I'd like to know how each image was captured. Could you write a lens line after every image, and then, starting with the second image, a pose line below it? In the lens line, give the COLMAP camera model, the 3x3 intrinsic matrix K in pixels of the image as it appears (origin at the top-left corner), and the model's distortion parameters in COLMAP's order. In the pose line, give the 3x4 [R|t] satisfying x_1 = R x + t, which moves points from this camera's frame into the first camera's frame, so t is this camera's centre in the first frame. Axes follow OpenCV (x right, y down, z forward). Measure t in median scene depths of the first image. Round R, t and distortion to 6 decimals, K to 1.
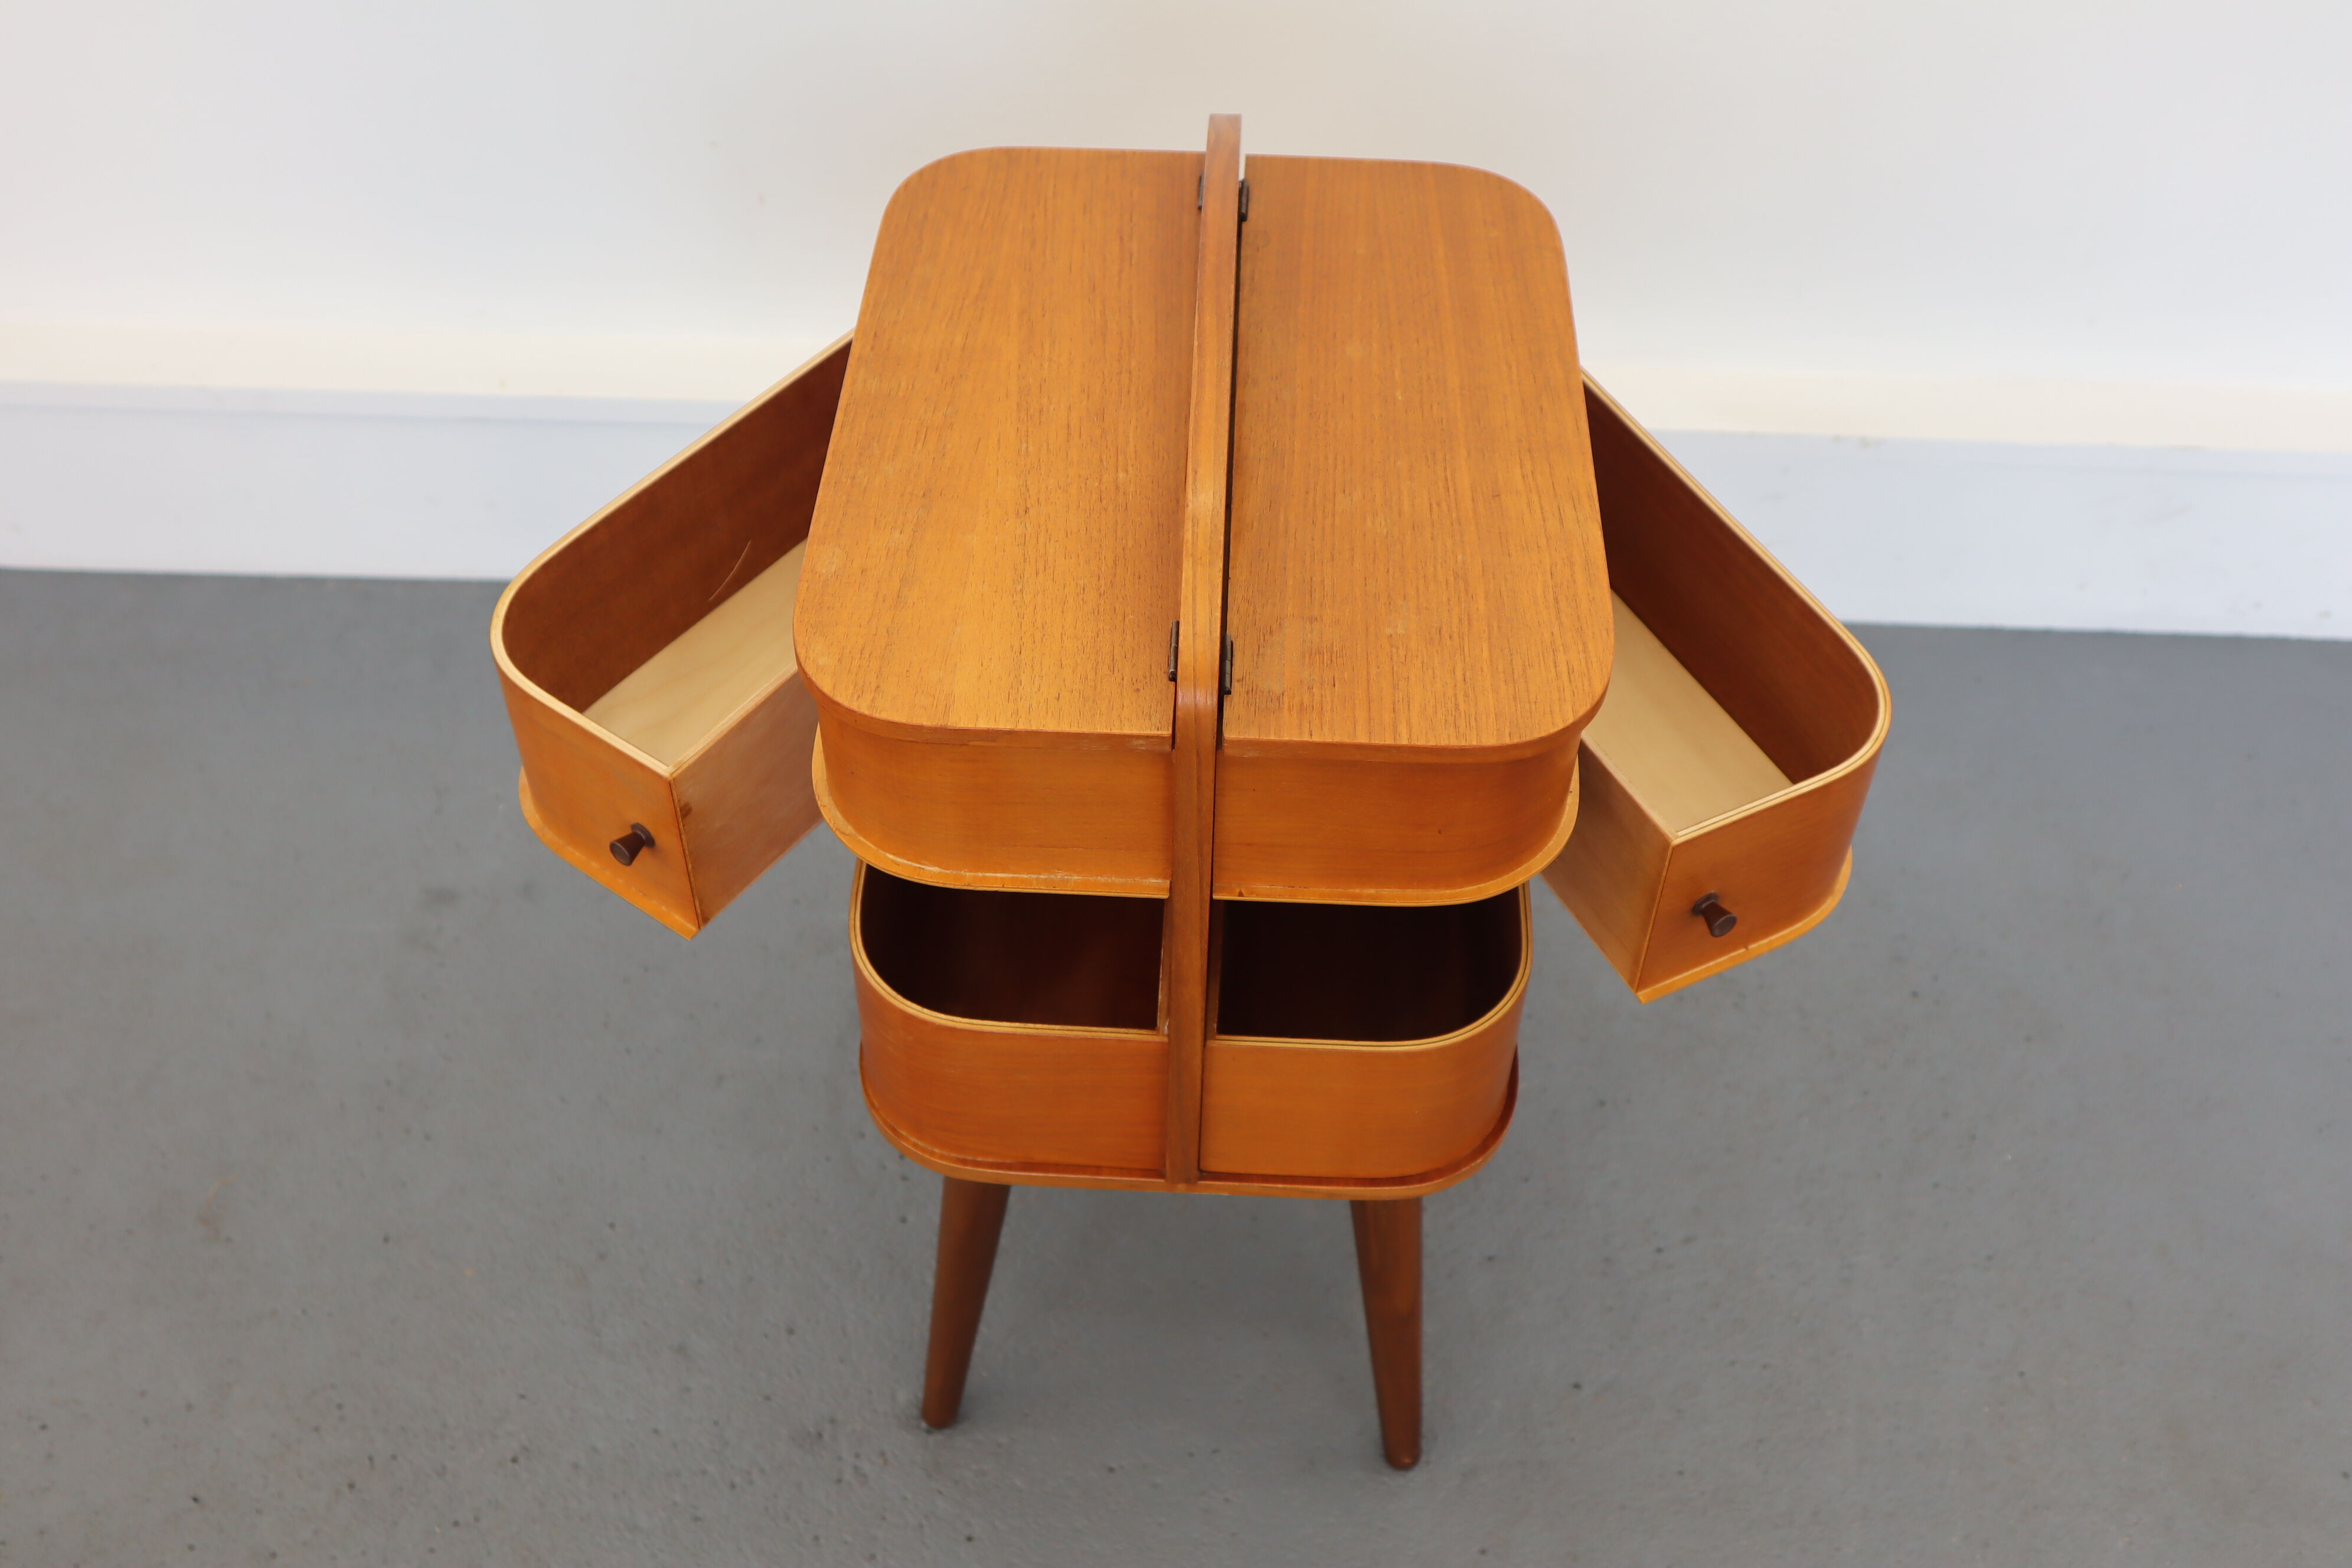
lens RADIAL K [[2395.2, 0, 1180.5], [0, 2395.2, 773.4], [0, 0, 1]] dist [-0.022626, 0.113316]
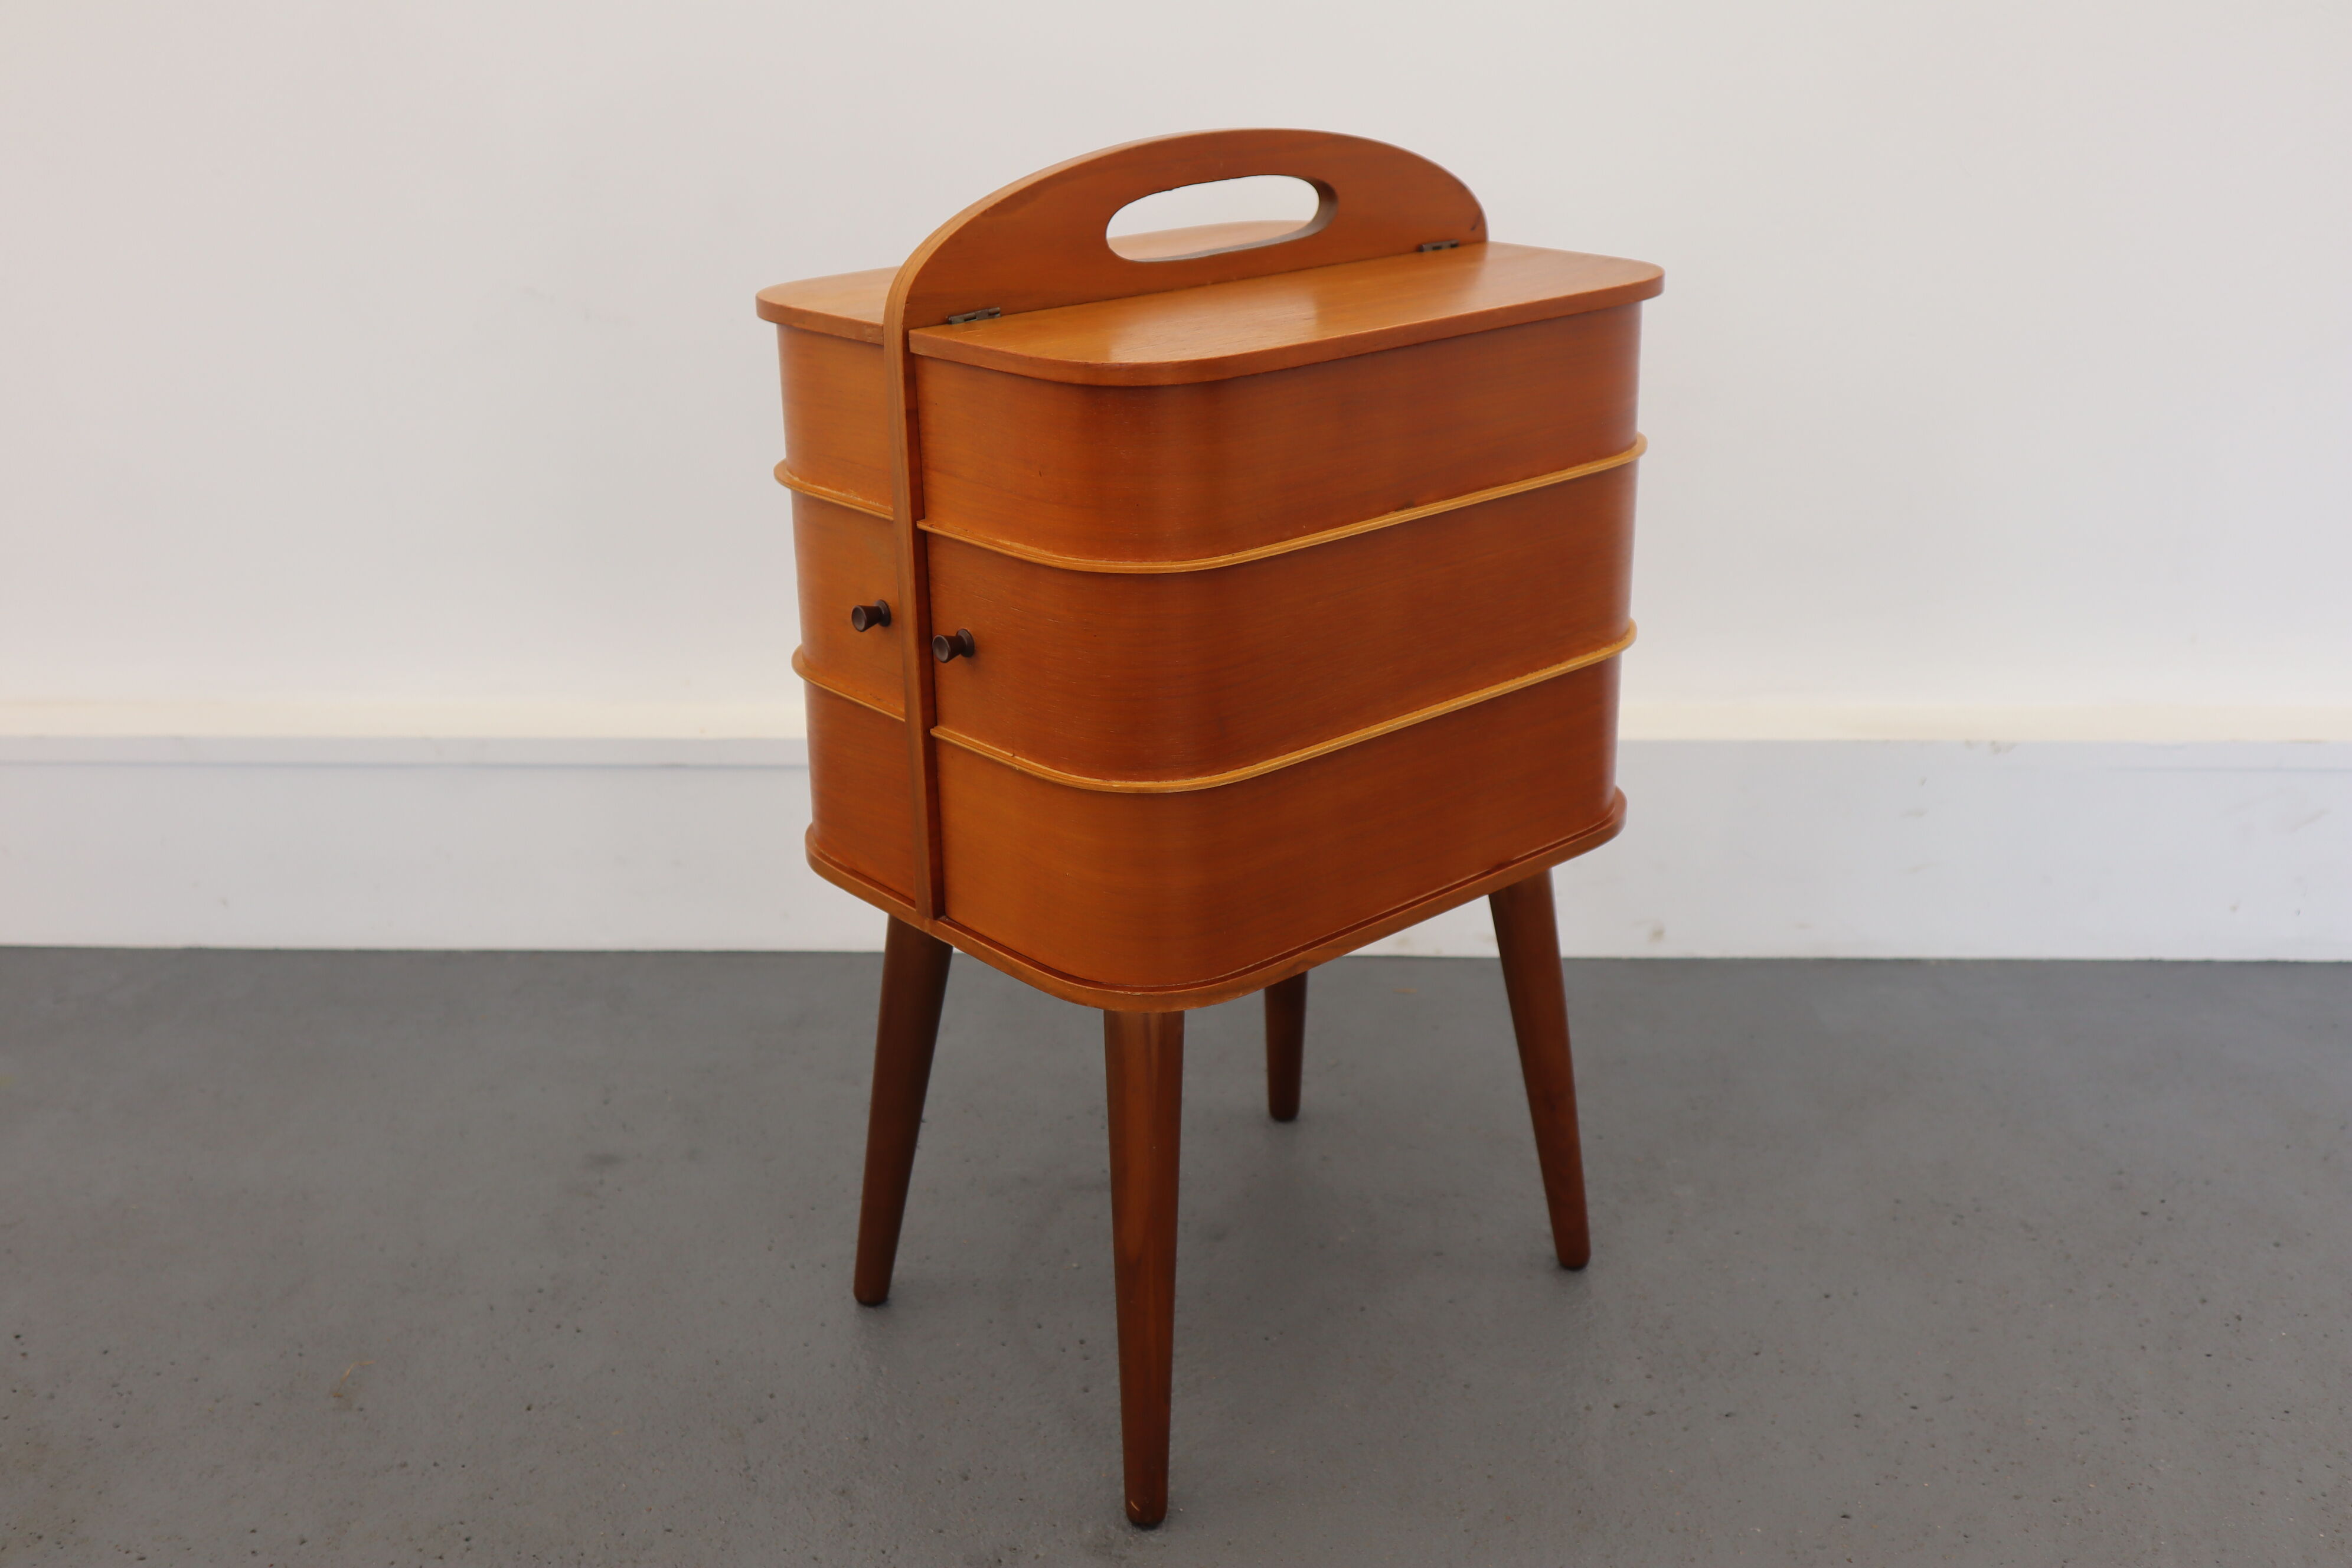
lens RADIAL K [[2368.5, 0, 1179.9], [0, 2368.5, 783.8], [0, 0, 1]] dist [-0.046637, 0.158610]
pose [[0.999472, -0.020738, -0.025013, -0.052397], [0.007705, 0.899143, -0.437586, 0.380561], [0.031565, 0.437162, 0.898828, 0.081423]]
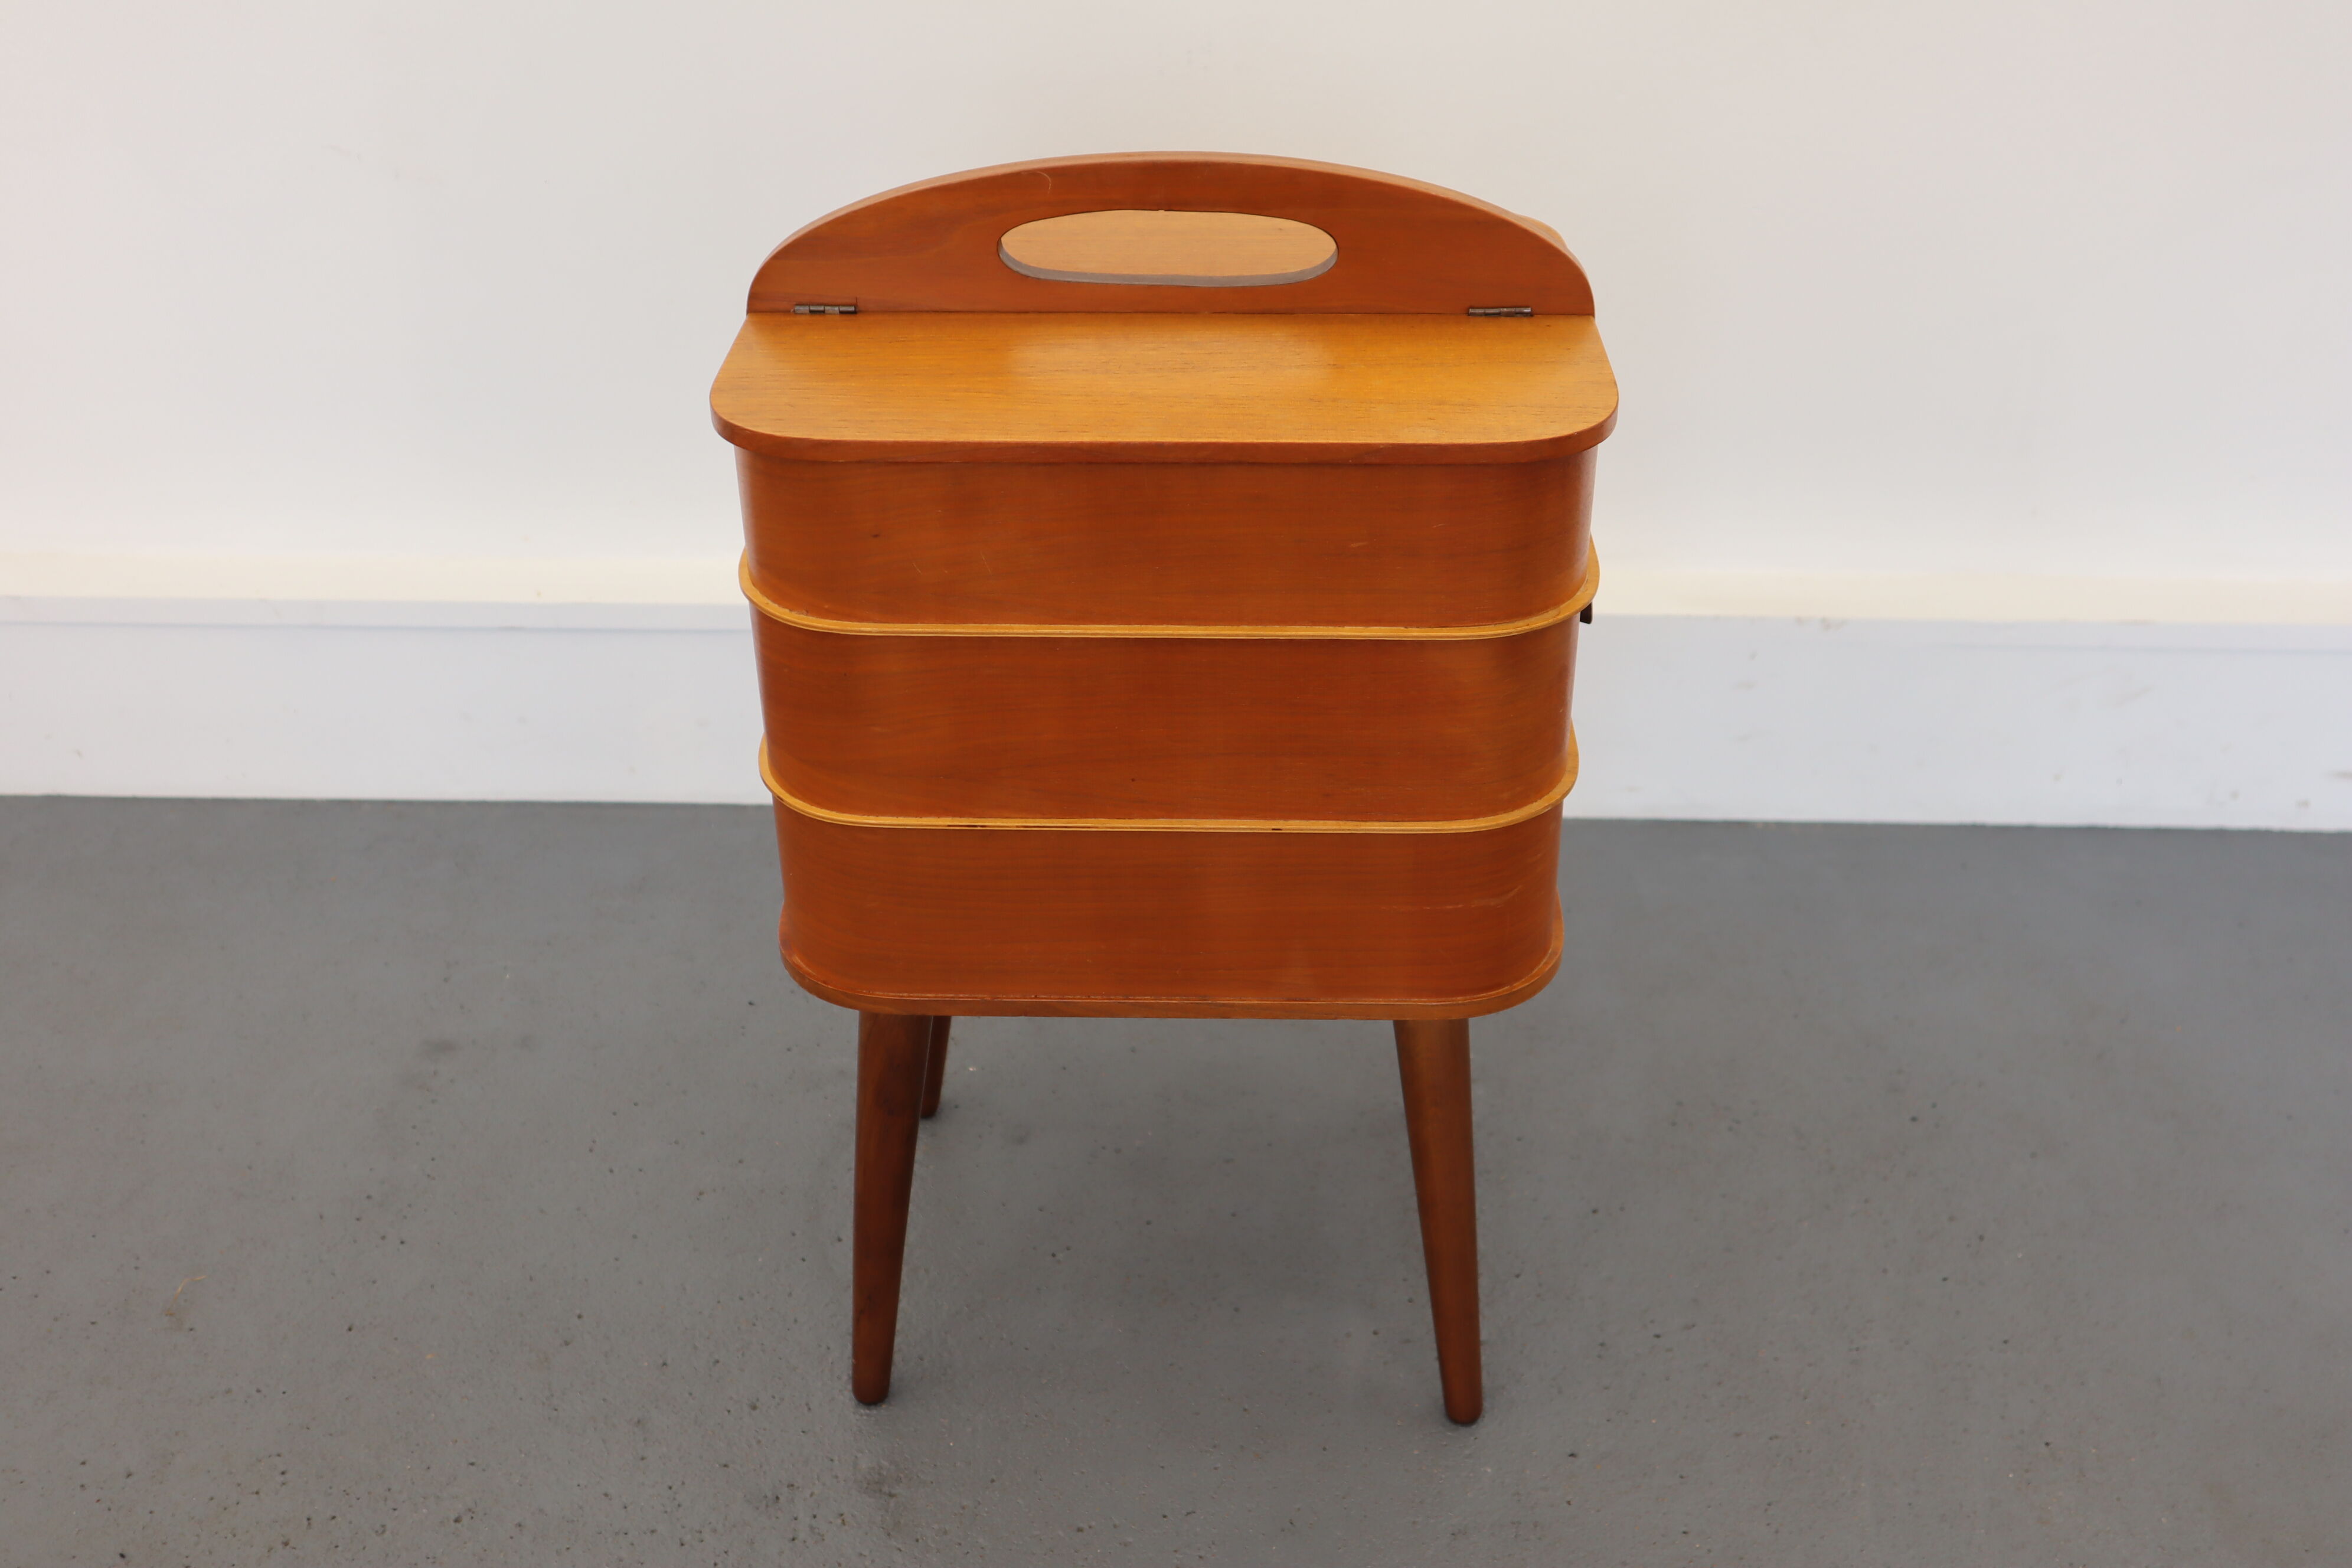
lens RADIAL K [[2375.1, 0, 1172.9], [0, 2375.1, 779.2], [0, 0, 1]] dist [-0.019266, 0.110182]
pose [[0.999356, -0.013557, -0.033226, 0.040600], [0.003908, 0.961507, -0.274753, 0.247866], [0.035672, 0.274446, 0.960941, 0.015119]]
